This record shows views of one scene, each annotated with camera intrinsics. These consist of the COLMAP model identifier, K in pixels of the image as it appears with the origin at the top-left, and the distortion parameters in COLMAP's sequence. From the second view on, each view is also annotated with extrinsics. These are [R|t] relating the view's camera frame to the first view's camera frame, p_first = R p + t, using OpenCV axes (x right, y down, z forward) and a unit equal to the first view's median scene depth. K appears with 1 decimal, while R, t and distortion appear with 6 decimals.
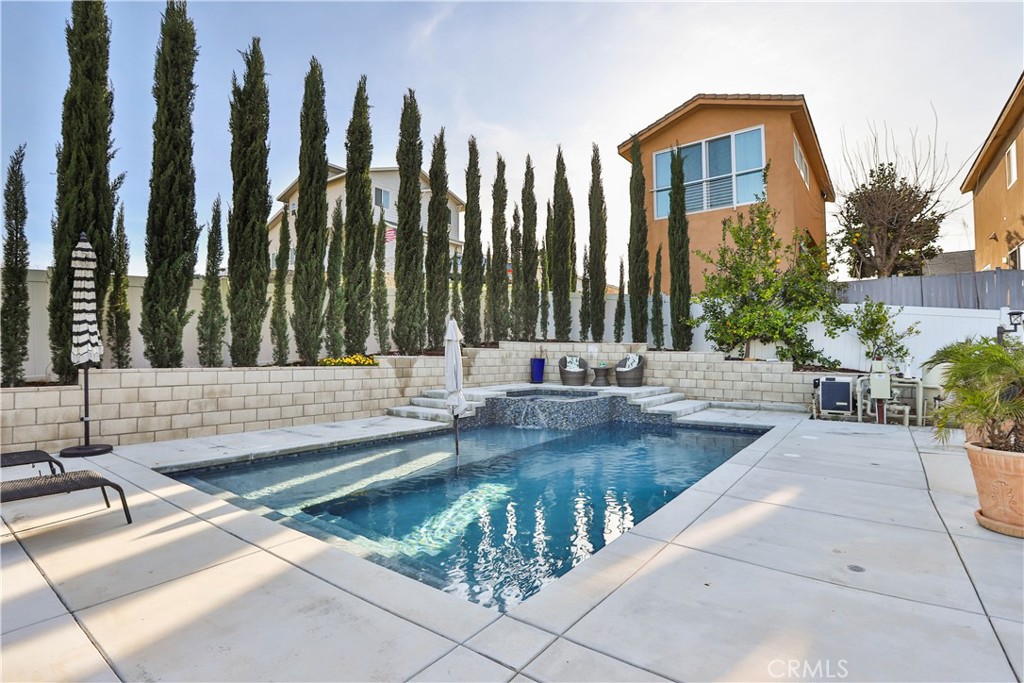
lens RADIAL K [[485.5, 0, 512.0], [0, 485.5, 341.5], [0, 0, 1]] dist [-0.025065, 0.000197]
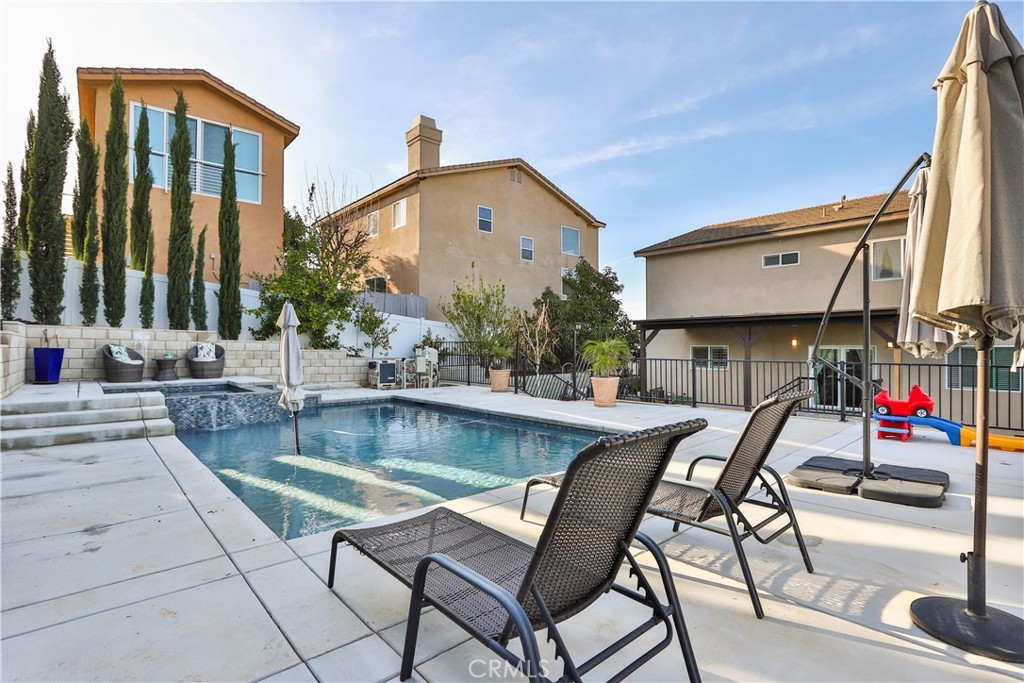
lens RADIAL K [[485.5, 0, 512.0], [0, 485.5, 341.5], [0, 0, 1]] dist [-0.025065, 0.000197]
pose [[0.207699, 0.012125, 0.978118, -0.484565], [-0.030373, 0.999521, -0.005940, 0.010735], [-0.977721, -0.028475, 0.207968, 0.233429]]
